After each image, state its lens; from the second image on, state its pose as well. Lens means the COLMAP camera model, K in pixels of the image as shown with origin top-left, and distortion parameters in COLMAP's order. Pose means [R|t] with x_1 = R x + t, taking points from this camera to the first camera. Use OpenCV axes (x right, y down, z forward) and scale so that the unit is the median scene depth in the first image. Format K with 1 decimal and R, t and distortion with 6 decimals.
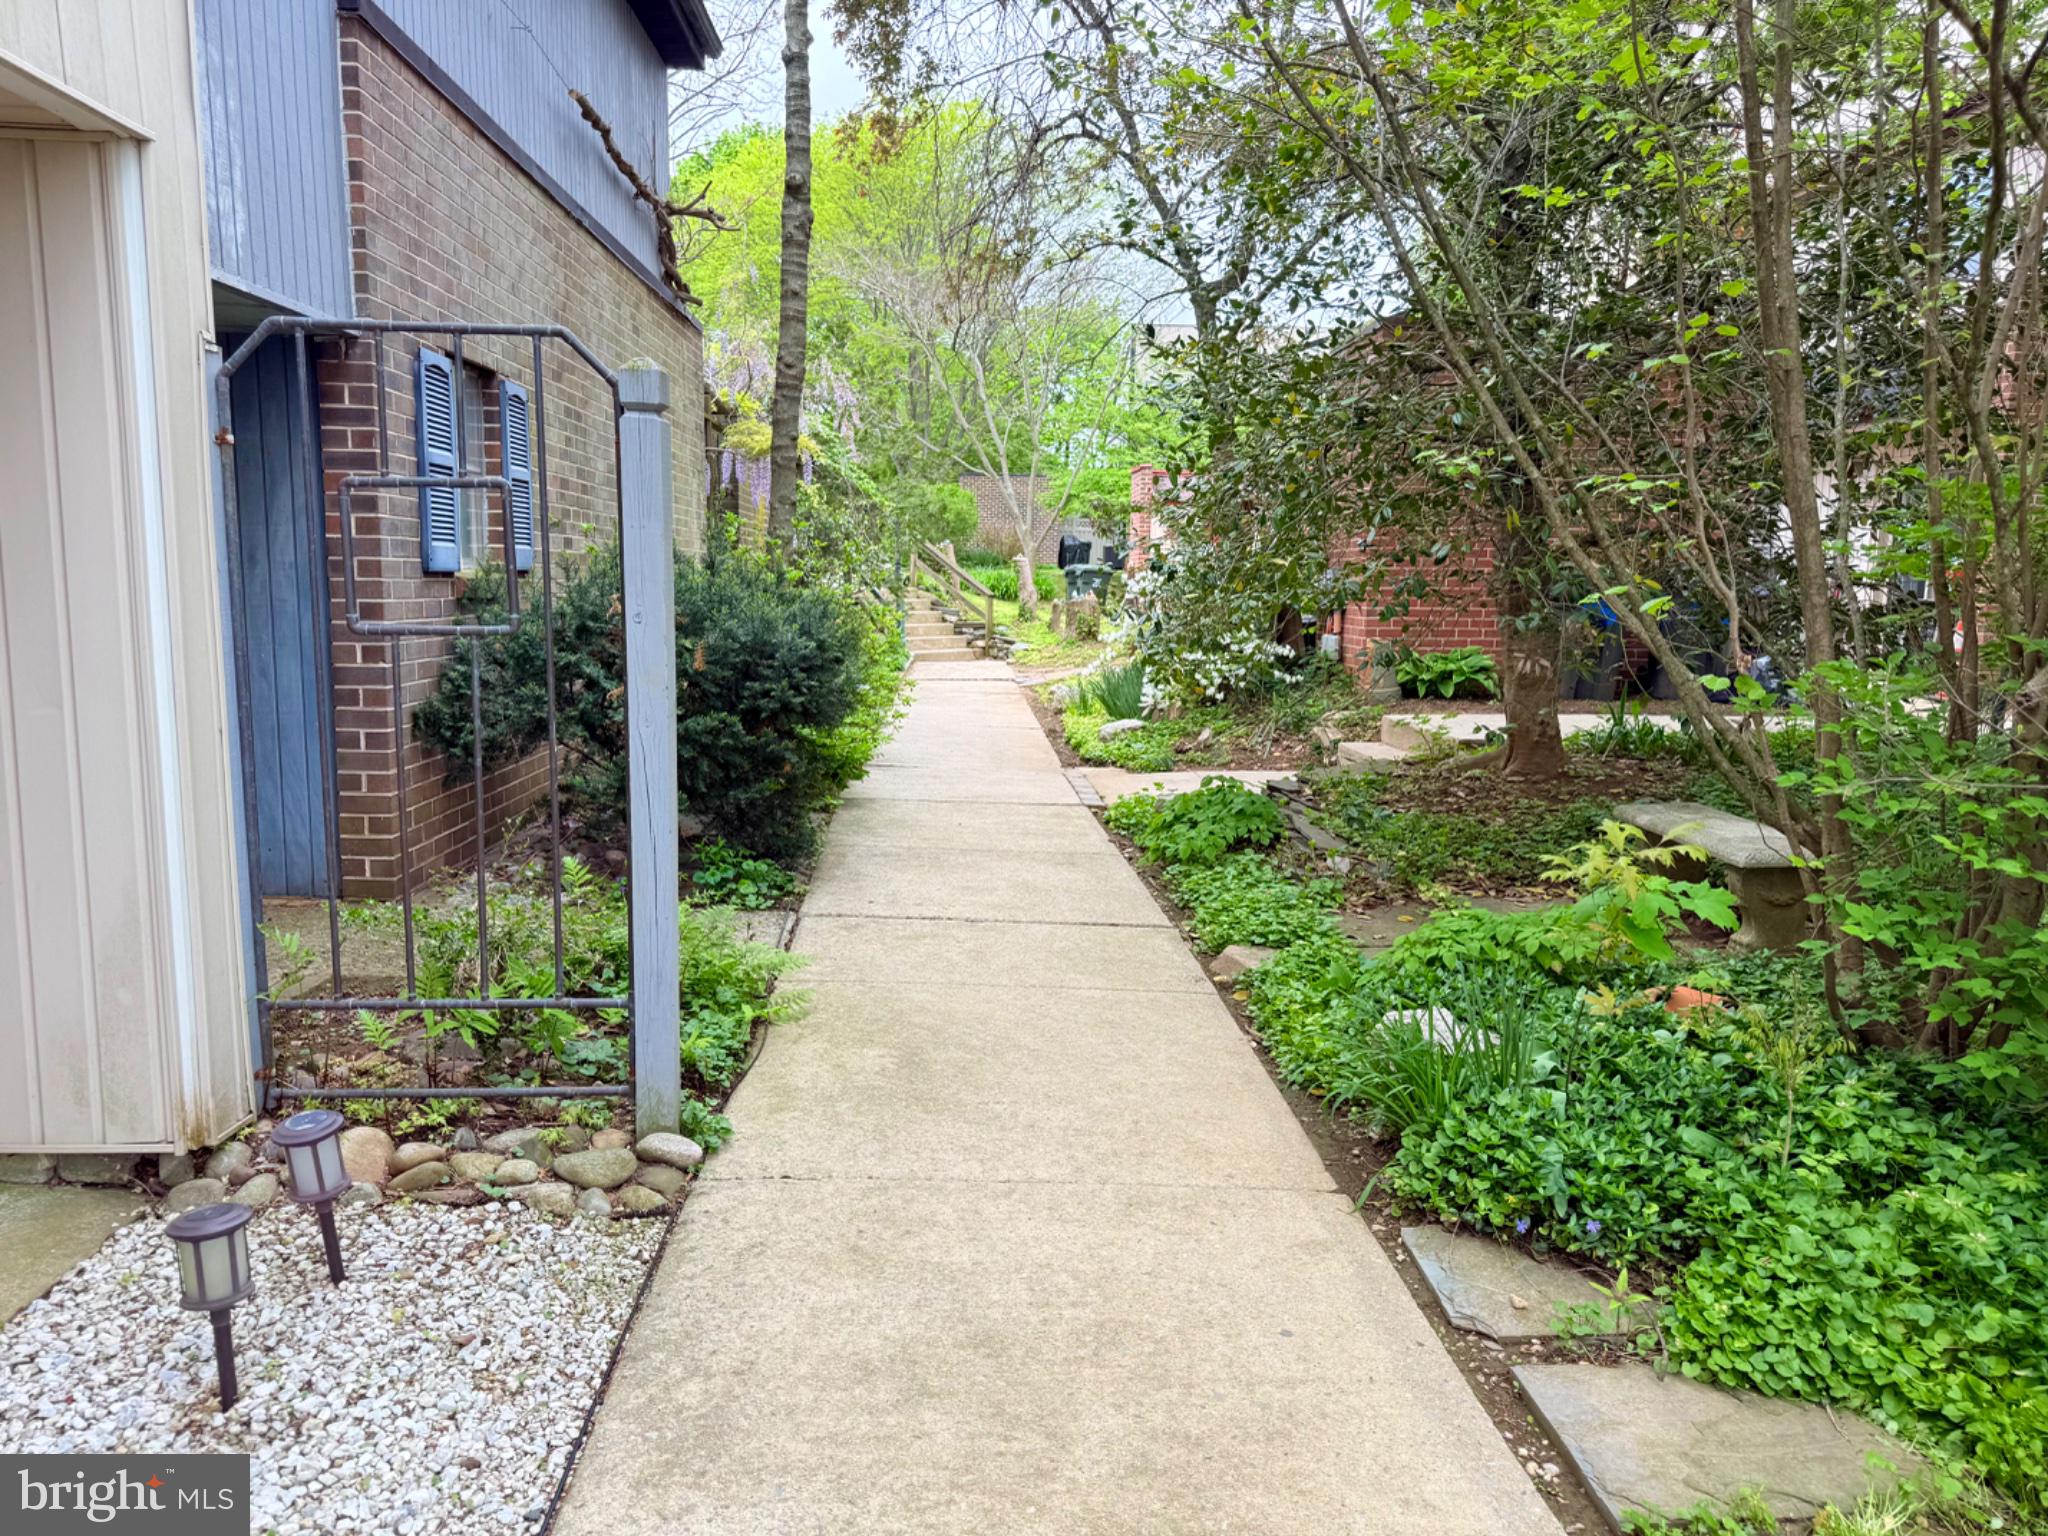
lens RADIAL K [[1417.9, 0, 1024.0], [0, 1417.9, 768.0], [0, 0, 1]] dist [0.169338, -0.355301]
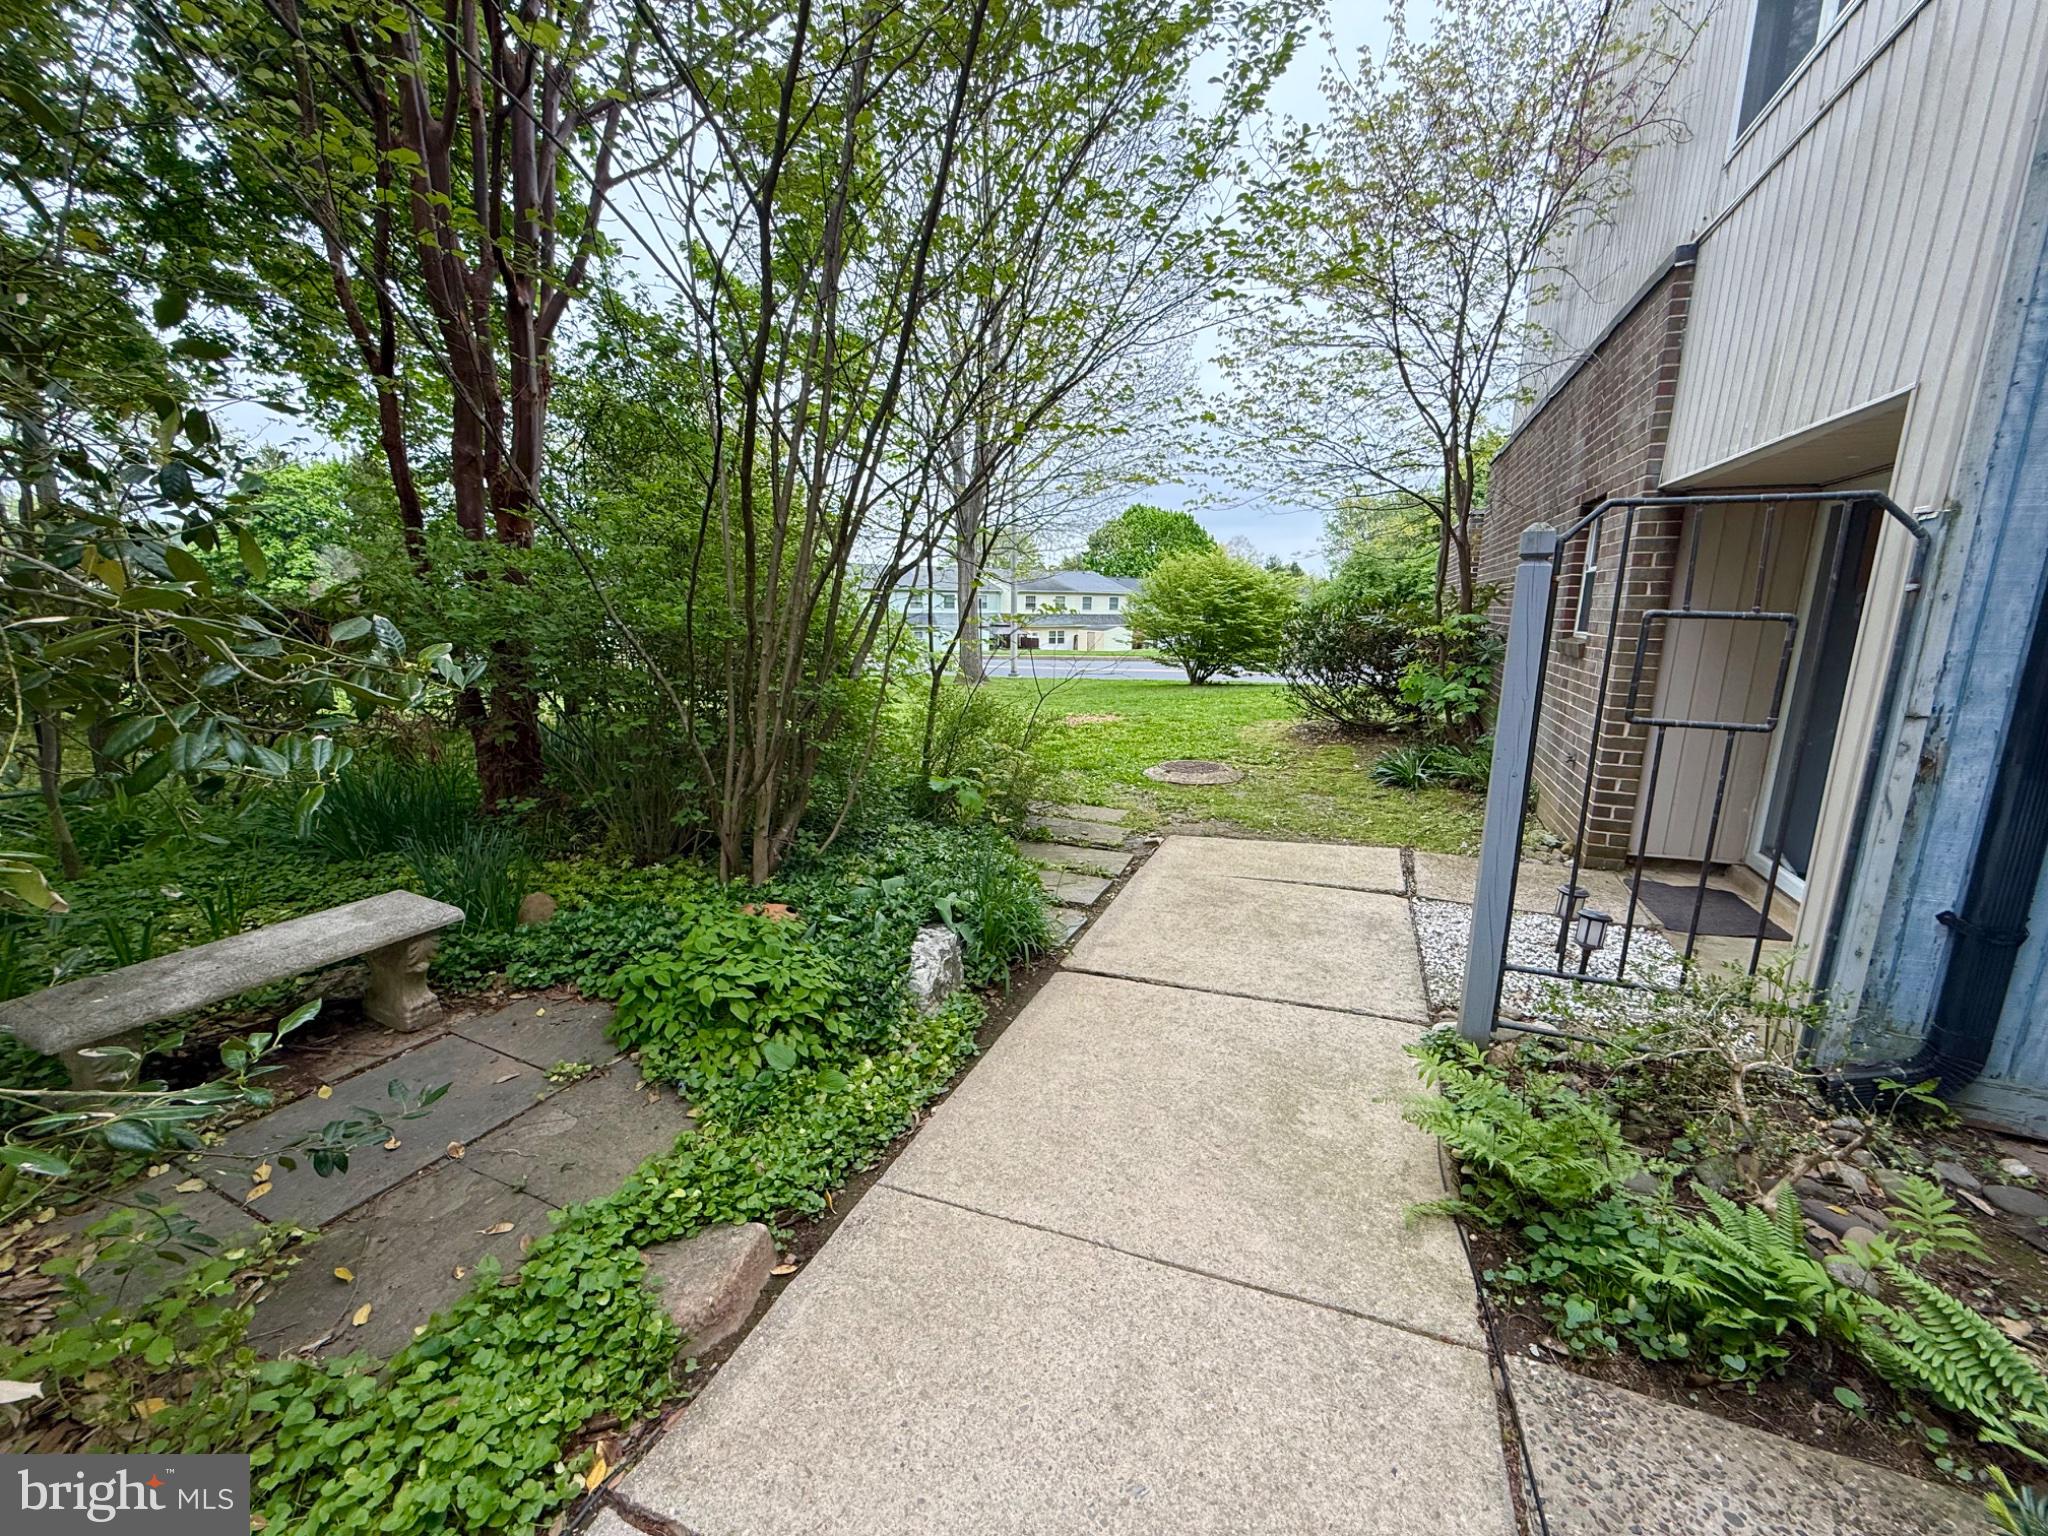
lens RADIAL K [[819.1, 0, 1027.1], [0, 819.1, 758.8], [0, 0, 1]] dist [0.000695, -0.000044]
pose [[-0.906918, -0.107512, 0.407358, -0.165297], [0.027341, 0.949834, 0.311556, -0.331634], [-0.420419, 0.293693, -0.858483, 2.010604]]
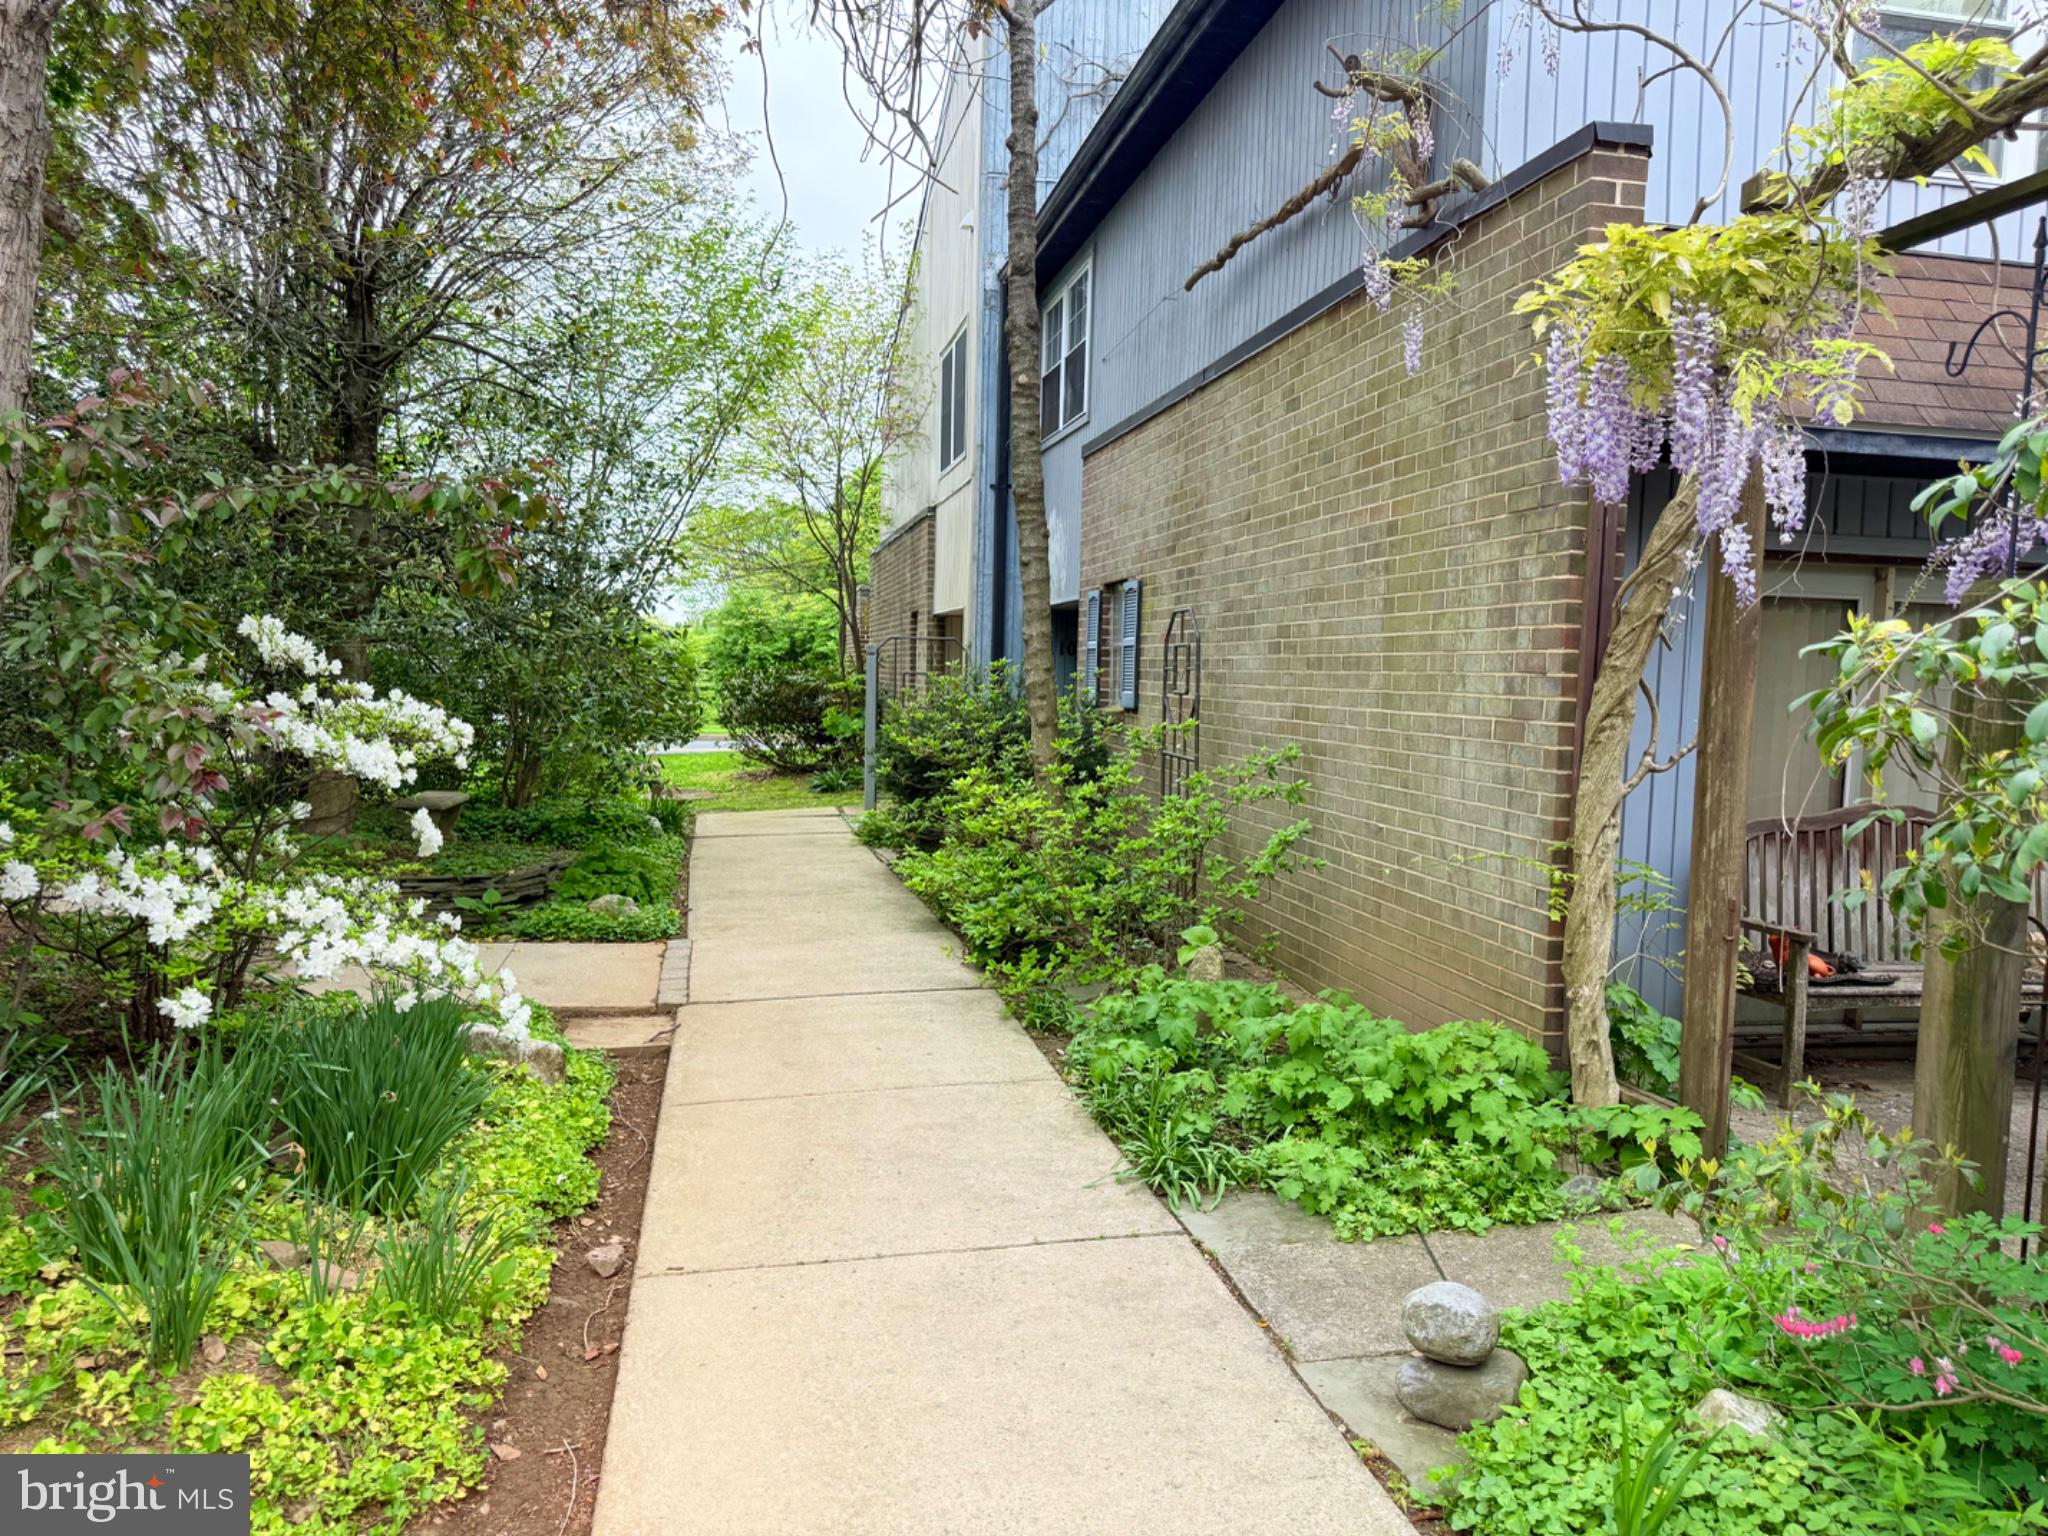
lens RADIAL K [[1417.9, 0, 1024.0], [0, 1417.9, 768.0], [0, 0, 1]] dist [0.169338, -0.355301]
pose [[-0.987774, -0.026466, -0.153630, -0.119065], [-0.056379, 0.979427, 0.193762, -0.563740], [0.145341, 0.200055, -0.968945, 3.757488]]
